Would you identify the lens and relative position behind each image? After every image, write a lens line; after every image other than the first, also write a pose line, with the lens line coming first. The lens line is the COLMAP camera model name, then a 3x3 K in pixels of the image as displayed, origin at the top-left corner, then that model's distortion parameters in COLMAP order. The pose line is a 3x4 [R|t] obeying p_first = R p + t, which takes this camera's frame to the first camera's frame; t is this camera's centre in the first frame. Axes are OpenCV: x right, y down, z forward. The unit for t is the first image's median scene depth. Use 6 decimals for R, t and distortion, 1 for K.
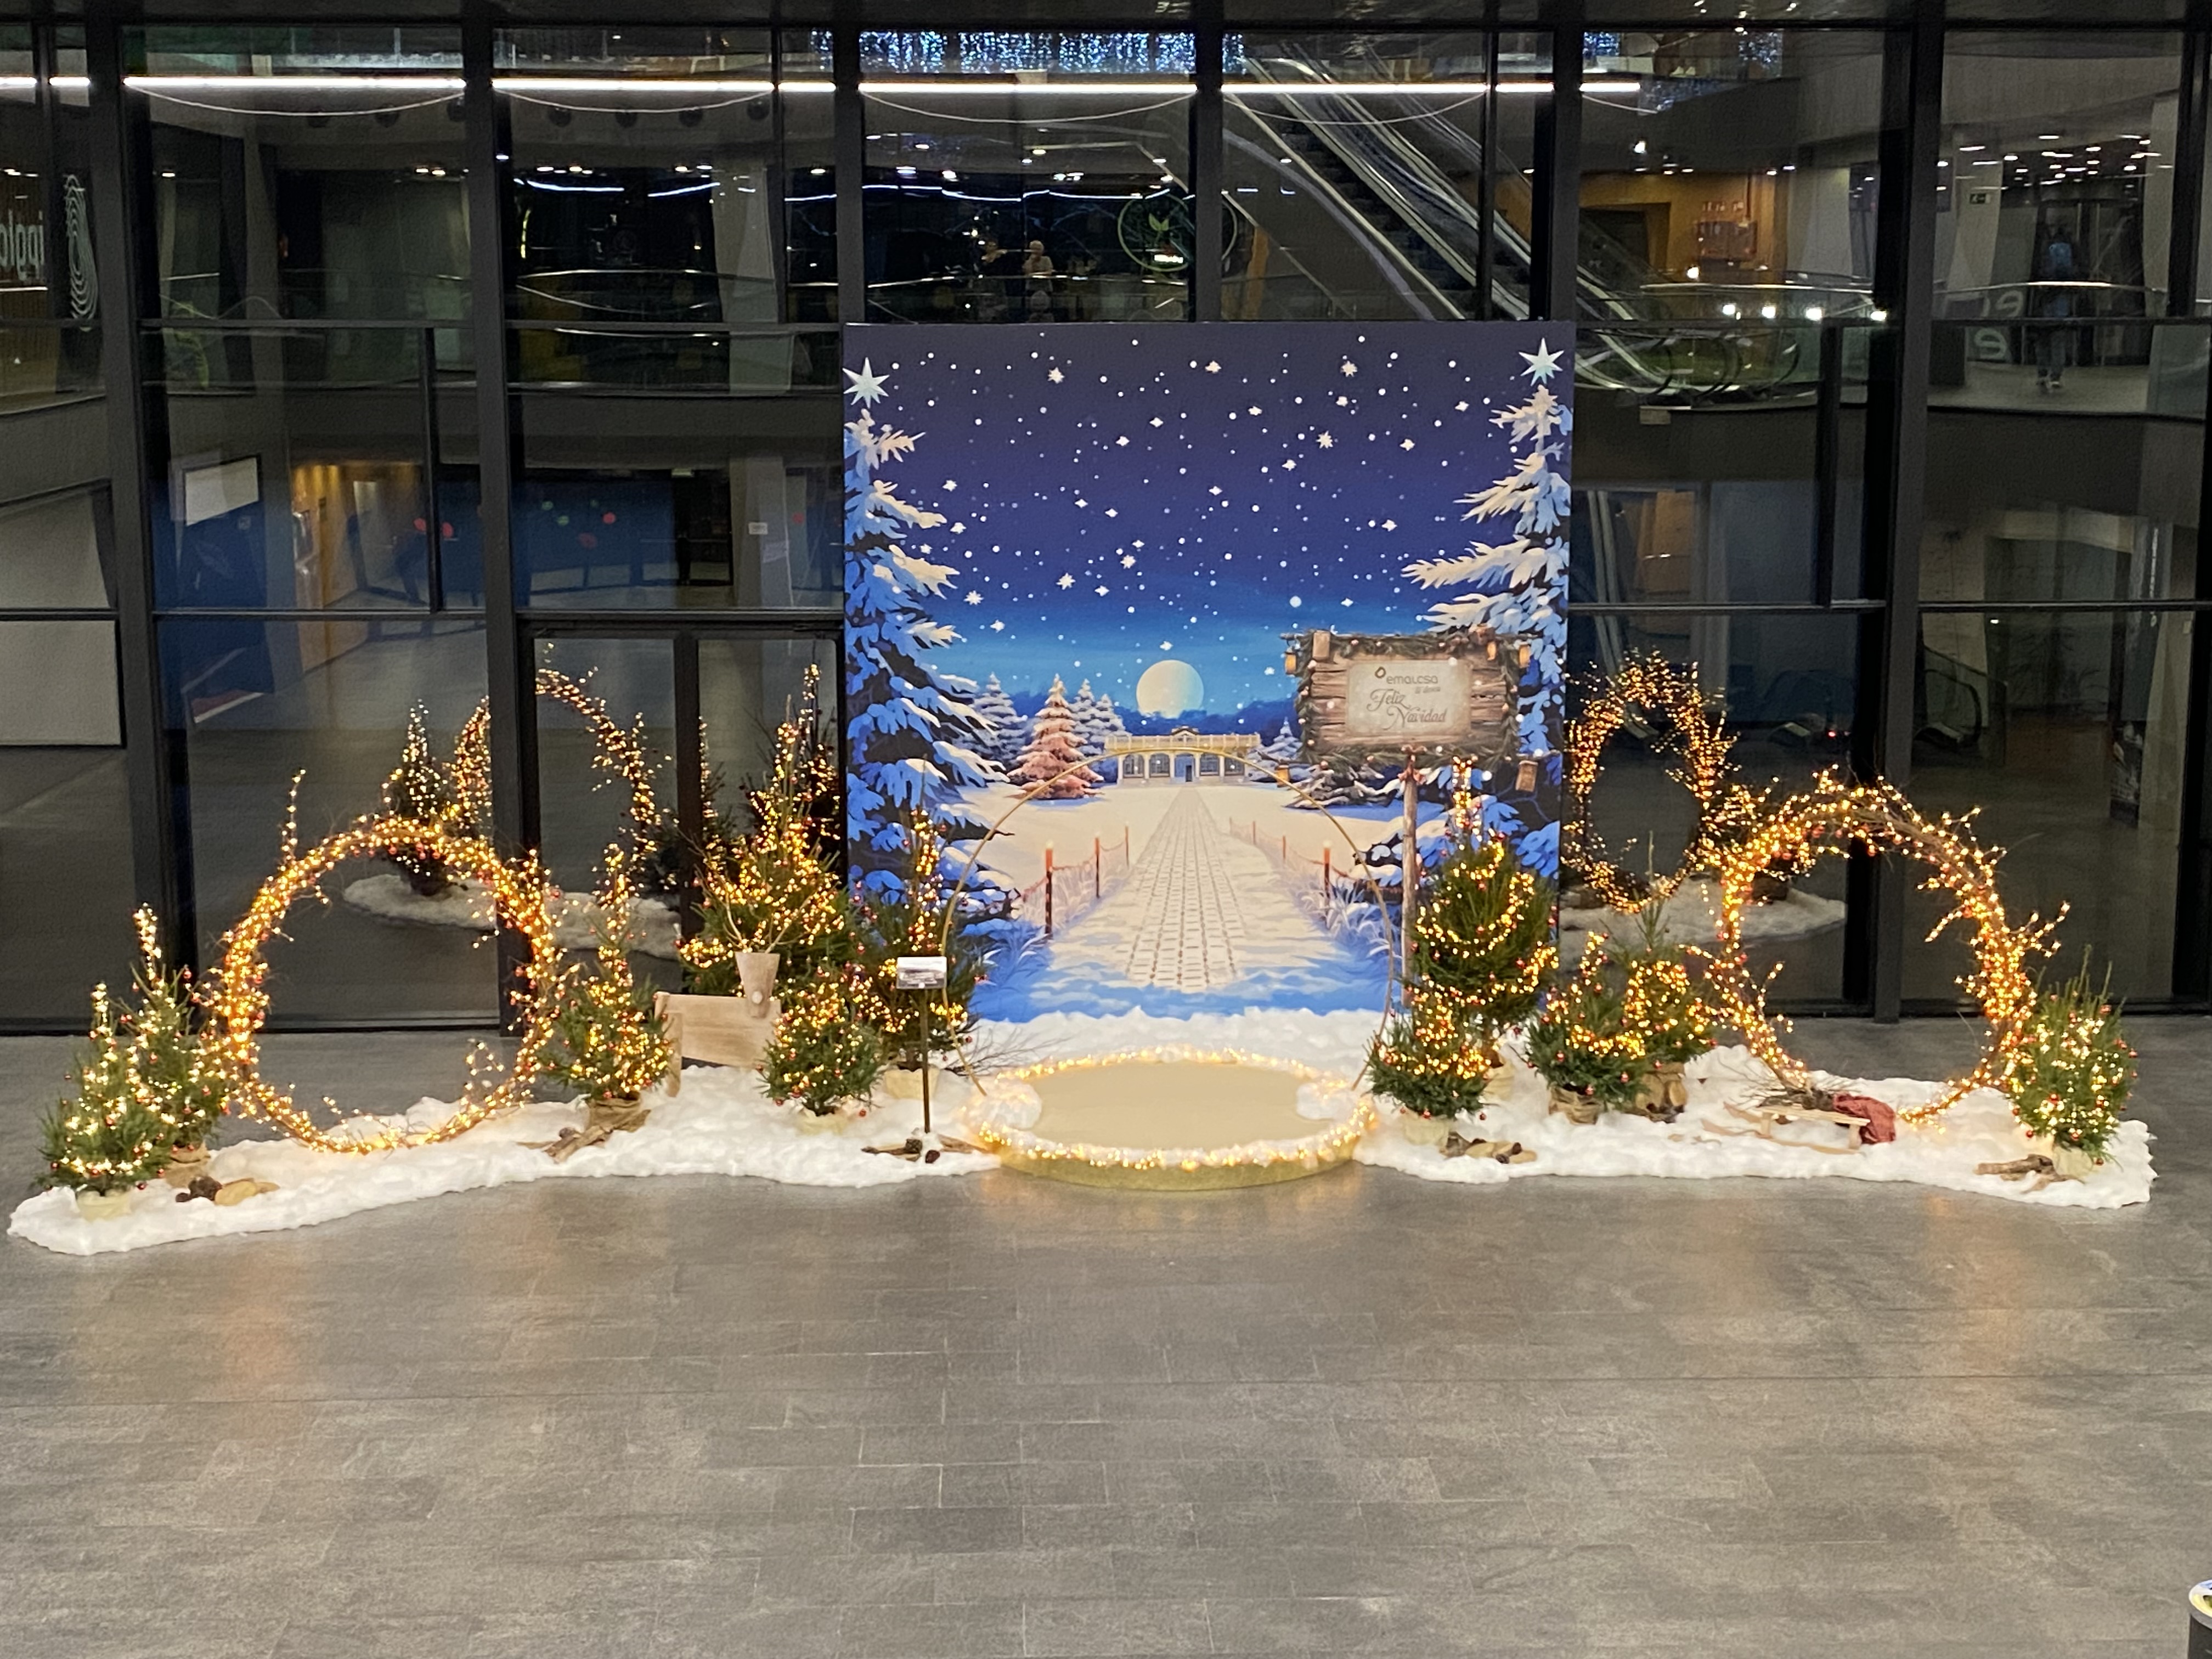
lens RADIAL K [[3090.5, 0, 1106.6], [0, 3090.5, 829.7], [0, 0, 1]] dist [0.215287, 0.000000]
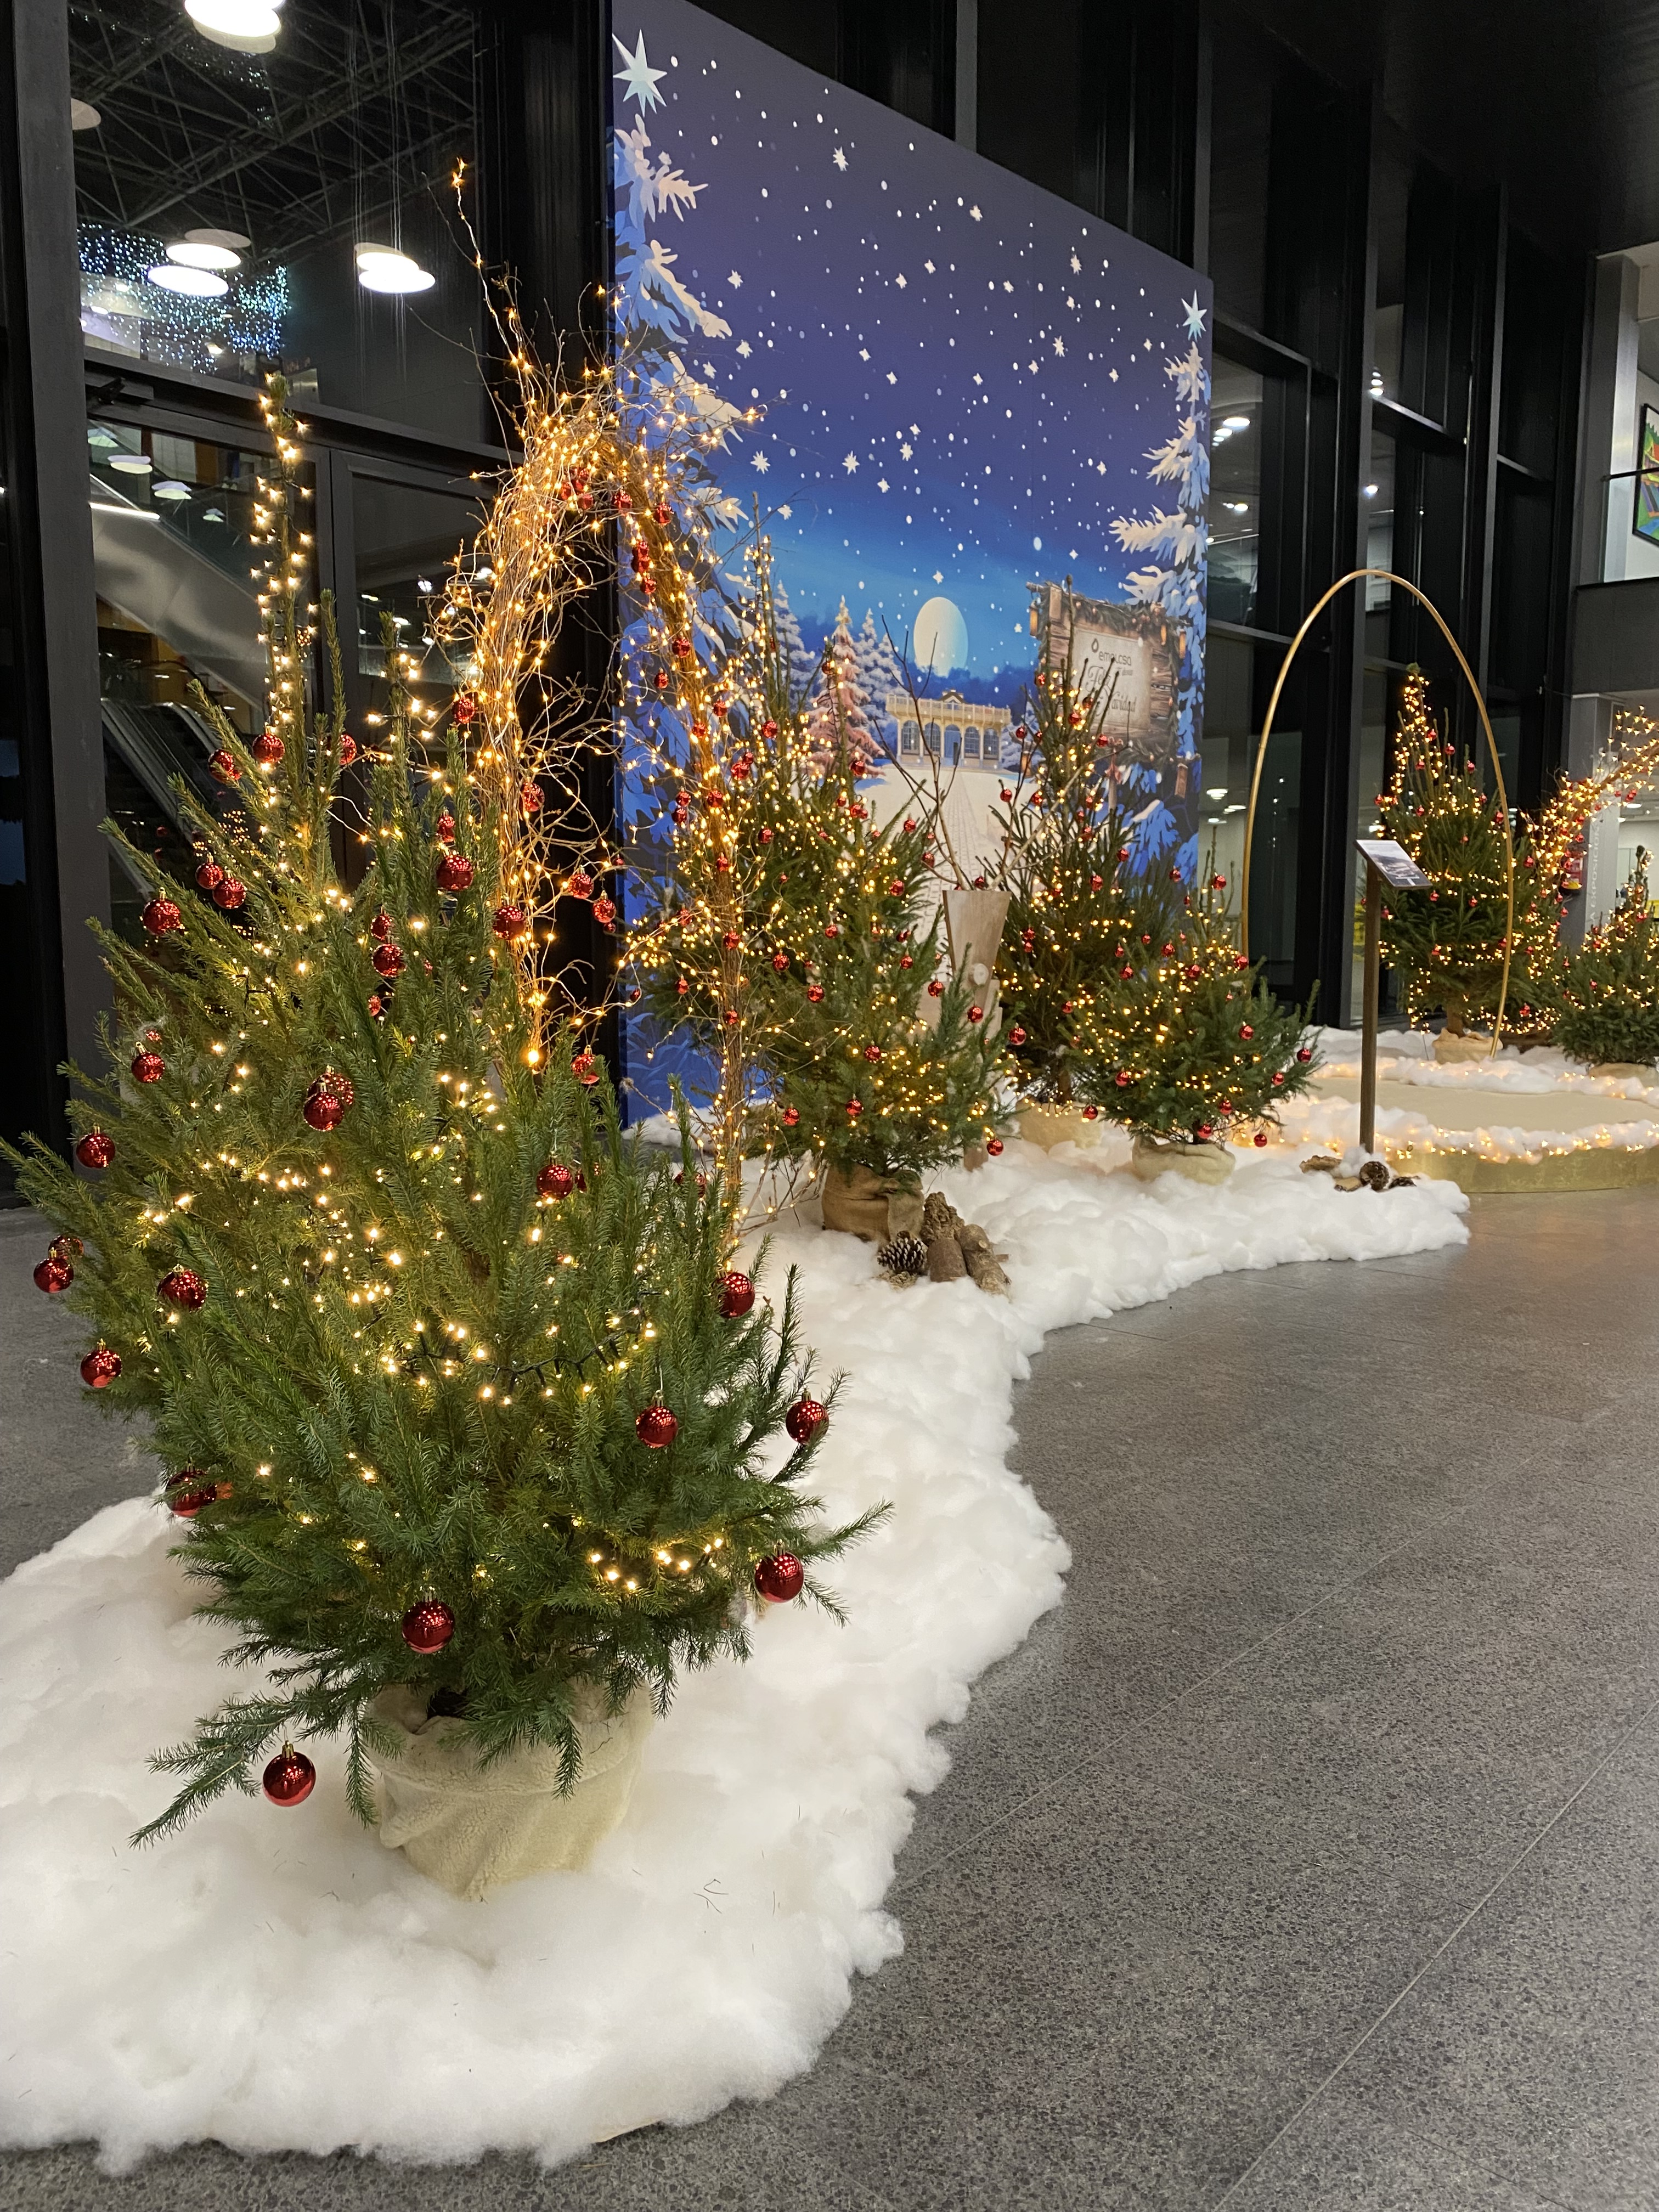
lens RADIAL K [[1680.3, 0, 829.4], [0, 1680.3, 1102.3], [0, 0, 1]] dist [-0.011170, 0.003058]
pose [[0.687450, -0.090020, 0.720630, -0.306274], [0.137683, 0.990447, -0.007619, 0.067177], [-0.713061, 0.104456, 0.693277, 0.749270]]
